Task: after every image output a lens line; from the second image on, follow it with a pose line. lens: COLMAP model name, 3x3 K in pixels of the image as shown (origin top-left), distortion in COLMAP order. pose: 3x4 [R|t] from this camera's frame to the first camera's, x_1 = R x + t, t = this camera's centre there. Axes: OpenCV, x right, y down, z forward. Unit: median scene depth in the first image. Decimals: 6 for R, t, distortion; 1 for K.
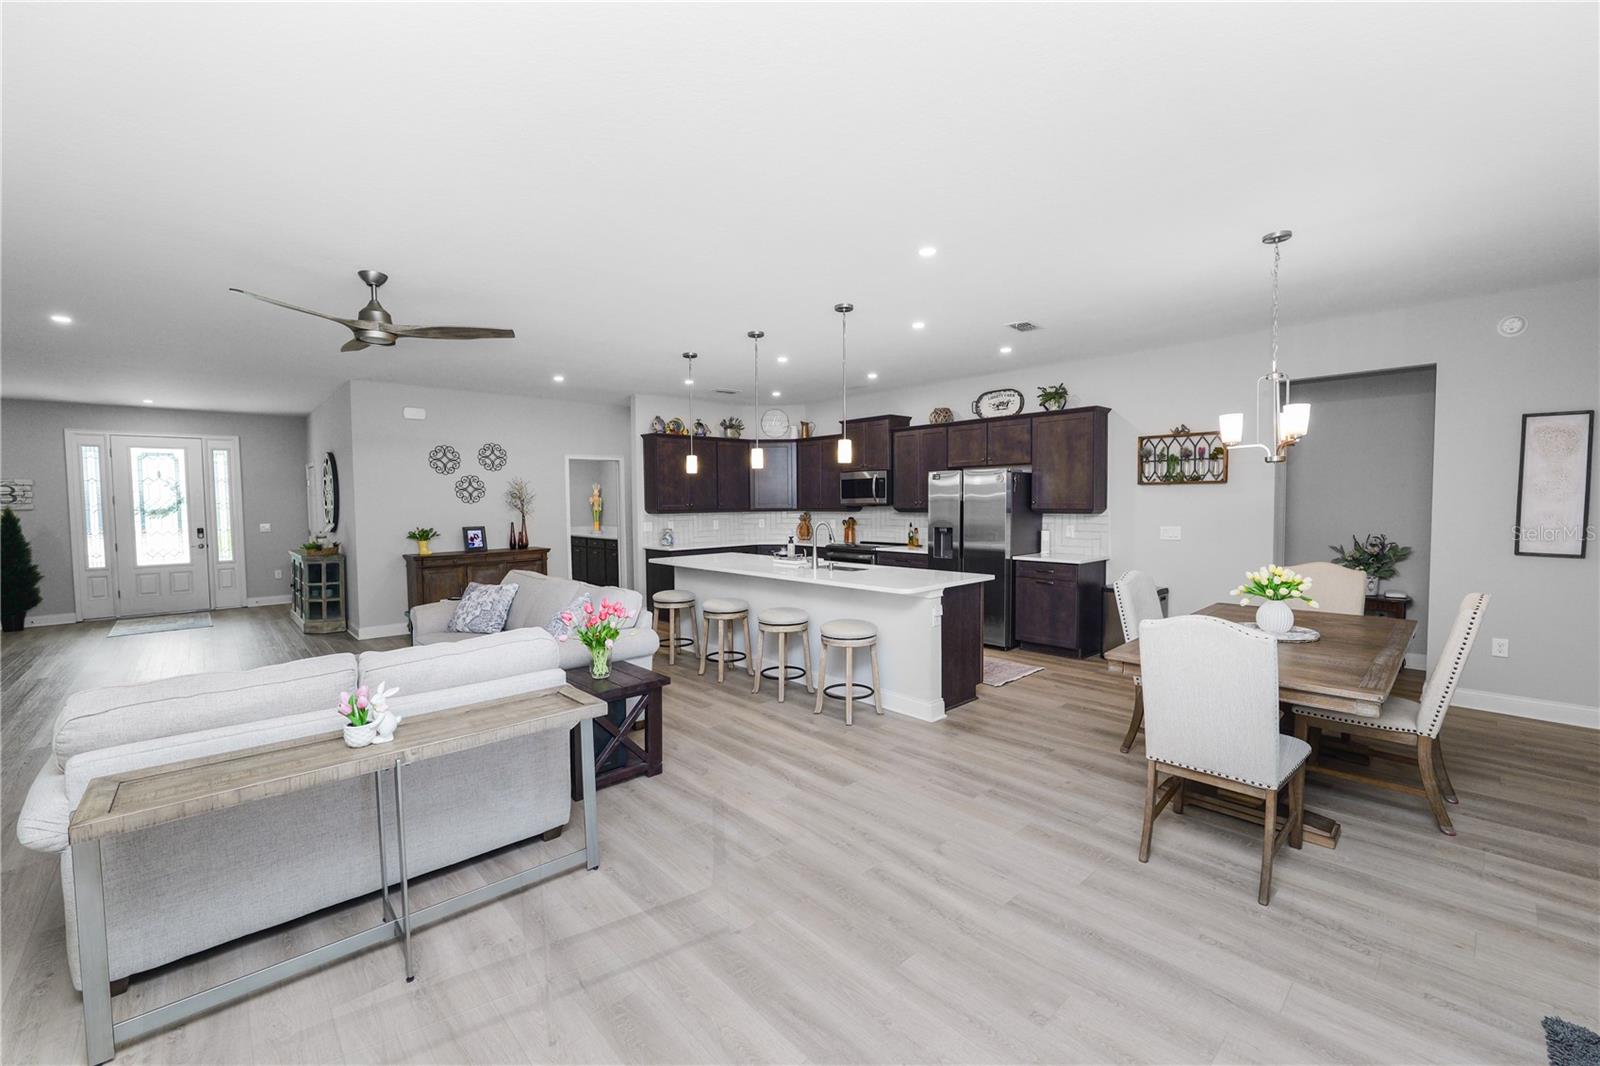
lens RADIAL K [[651.5, 0, 800.5], [0, 651.5, 529.5], [0, 0, 1]] dist [-0.012547, 0.000814]
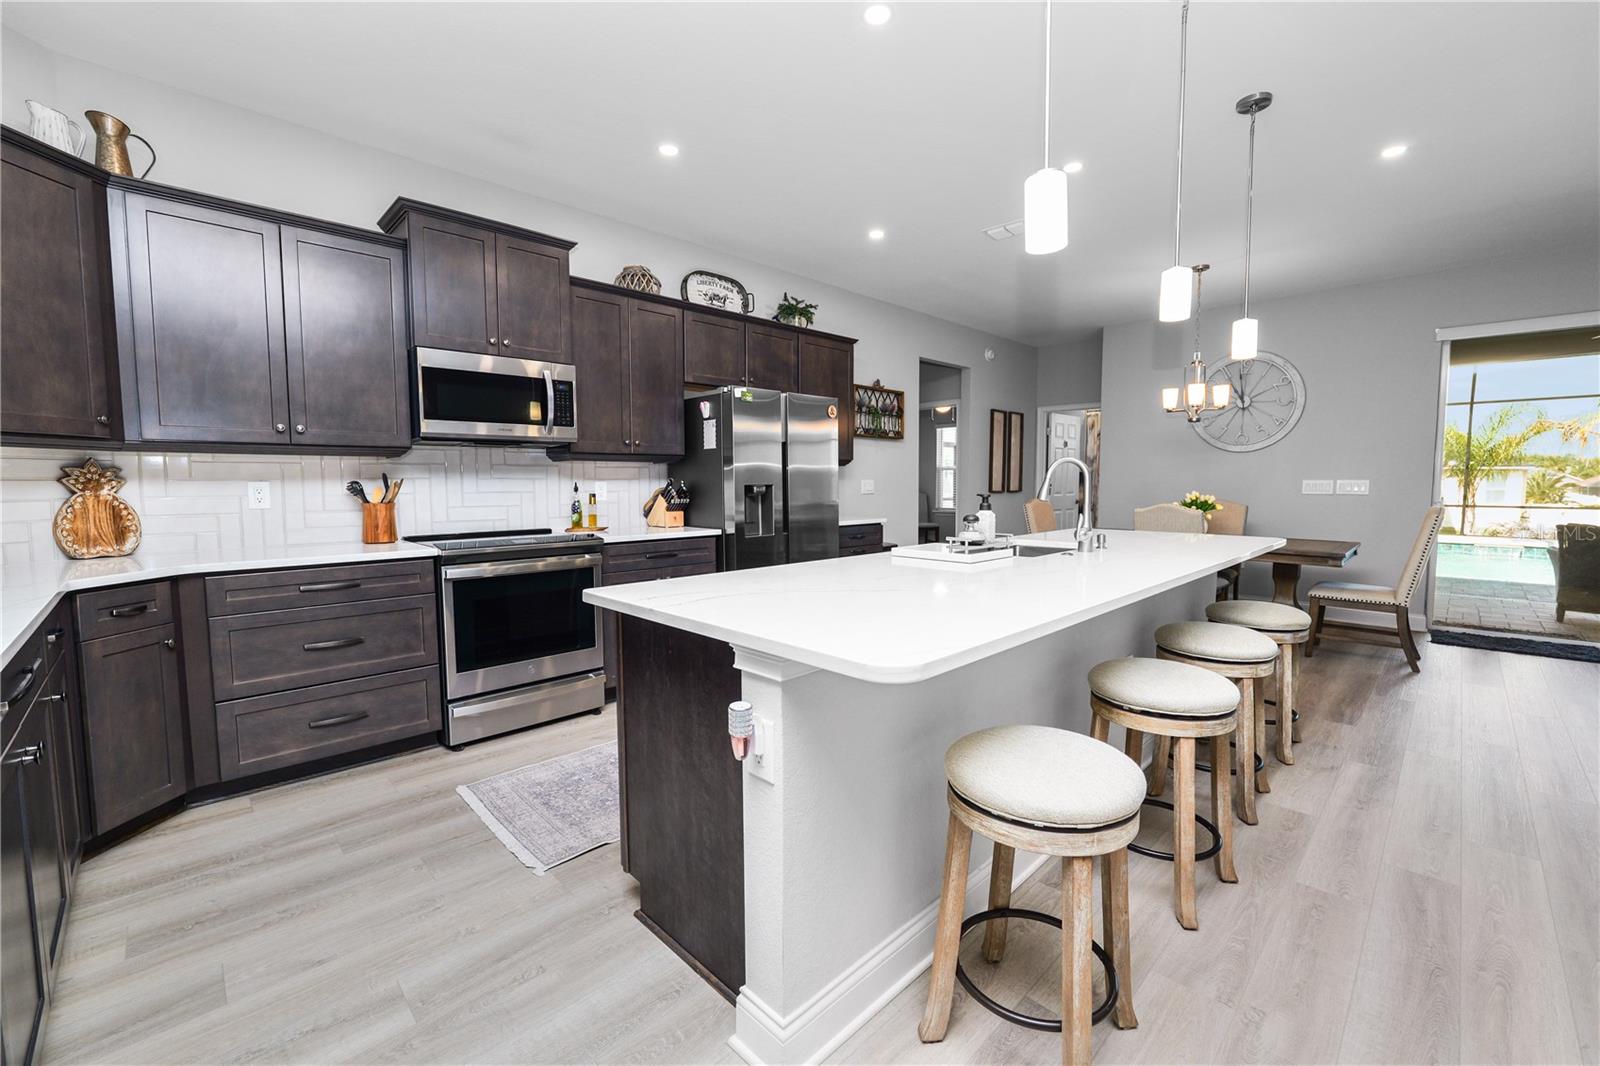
lens RADIAL K [[651.5, 0, 800.5], [0, 651.5, 529.5], [0, 0, 1]] dist [-0.012547, 0.000814]
pose [[-0.024857, -0.064465, 0.997610, -0.350691], [0.047698, 0.996706, 0.065595, 0.000117], [-0.998552, 0.049214, -0.021700, 0.920817]]
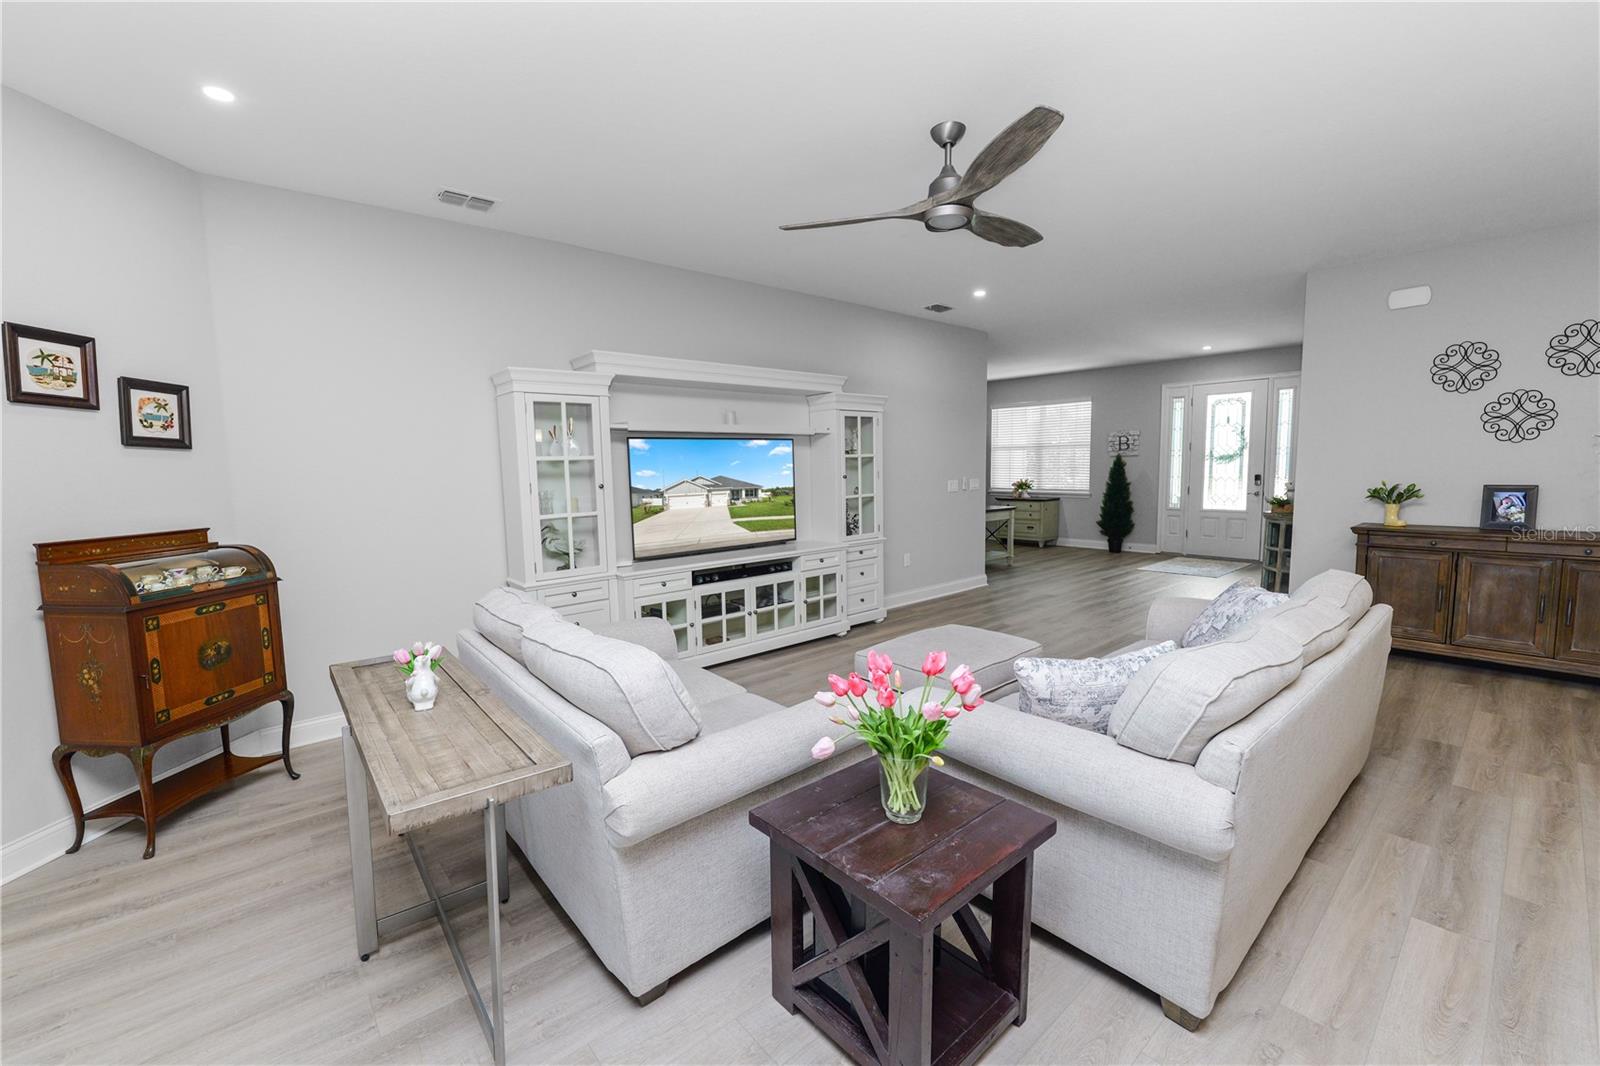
lens RADIAL K [[651.5, 0, 800.5], [0, 651.5, 529.5], [0, 0, 1]] dist [-0.012547, 0.000814]
pose [[-0.037055, 0.109562, -0.993289, 0.063394], [-0.026211, 0.993523, 0.110566, -0.012162], [0.998969, 0.030132, -0.033943, 0.461273]]
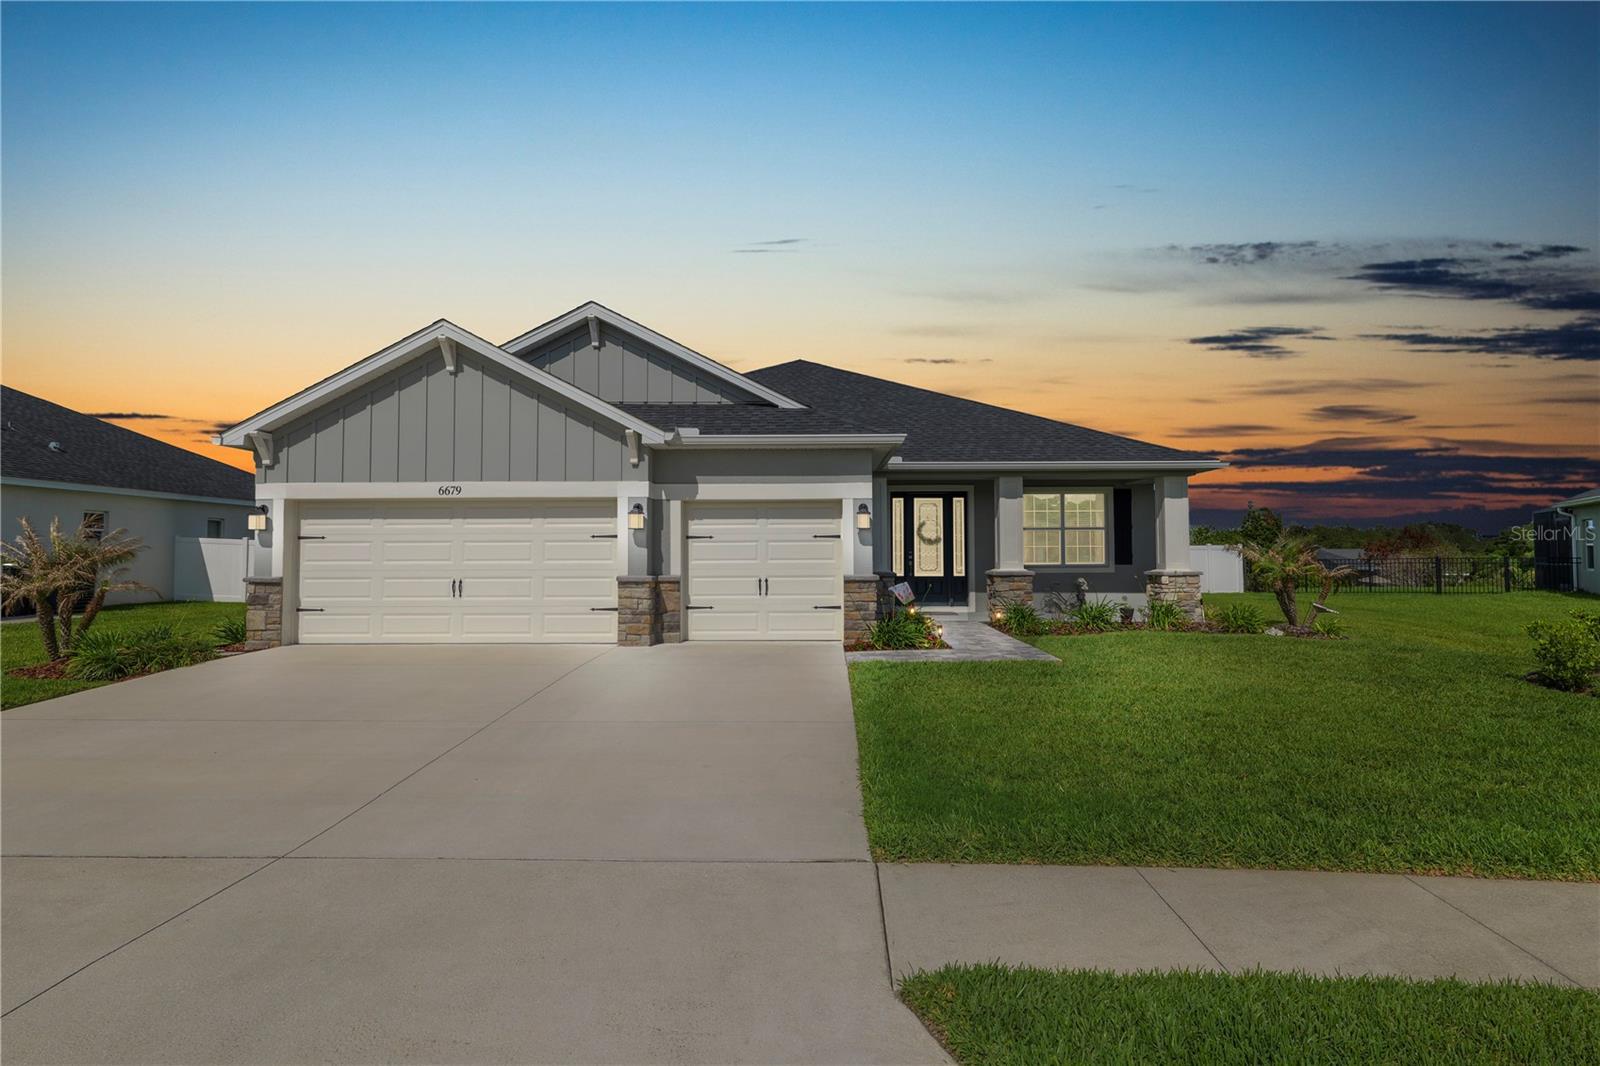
lens RADIAL K [[784.3, 0, 800.0], [0, 784.3, 533.0], [0, 0, 1]] dist [0.000071, 0.000010]
pose [[-0.700631, 0.006955, -0.713490, -0.555725], [-0.023464, 0.999187, 0.032781, 0.028250], [0.713138, 0.039709, -0.699898, 0.404516]]
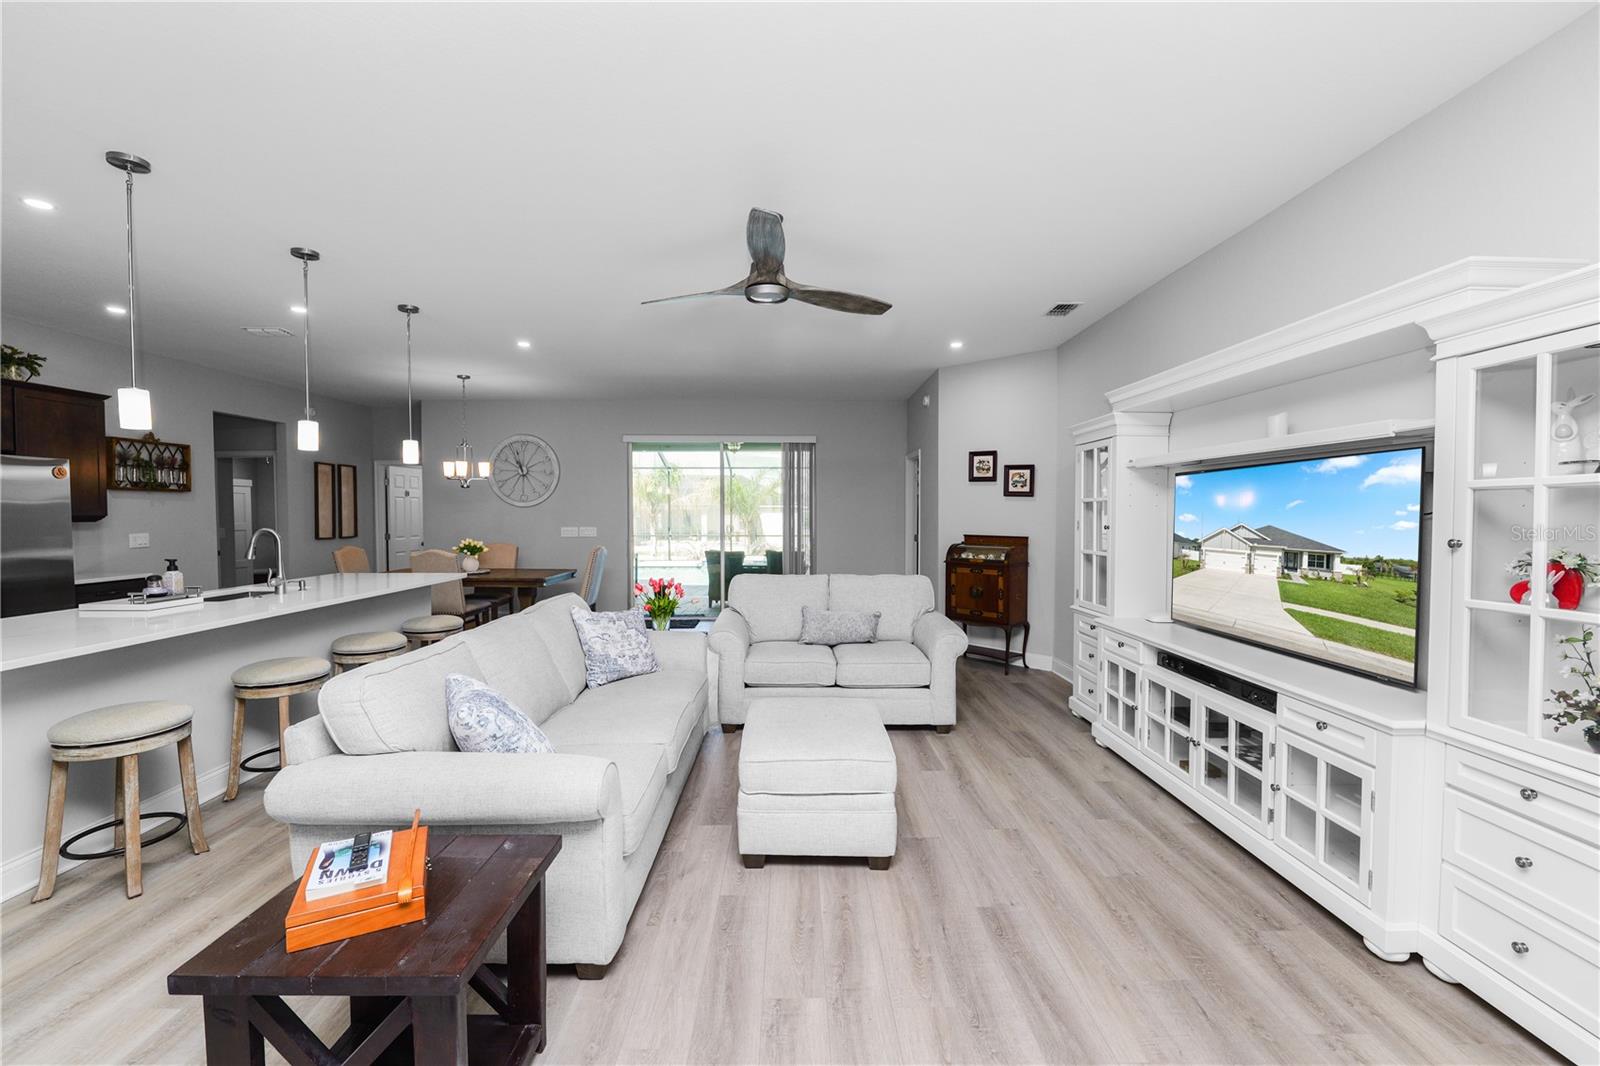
lens RADIAL K [[651.5, 0, 800.5], [0, 651.5, 529.5], [0, 0, 1]] dist [-0.012547, 0.000814]
pose [[-0.739807, -0.009001, 0.672759, -0.666098], [0.037535, 0.997801, 0.054626, -0.021581], [-0.671772, 0.065665, -0.737842, 0.852965]]
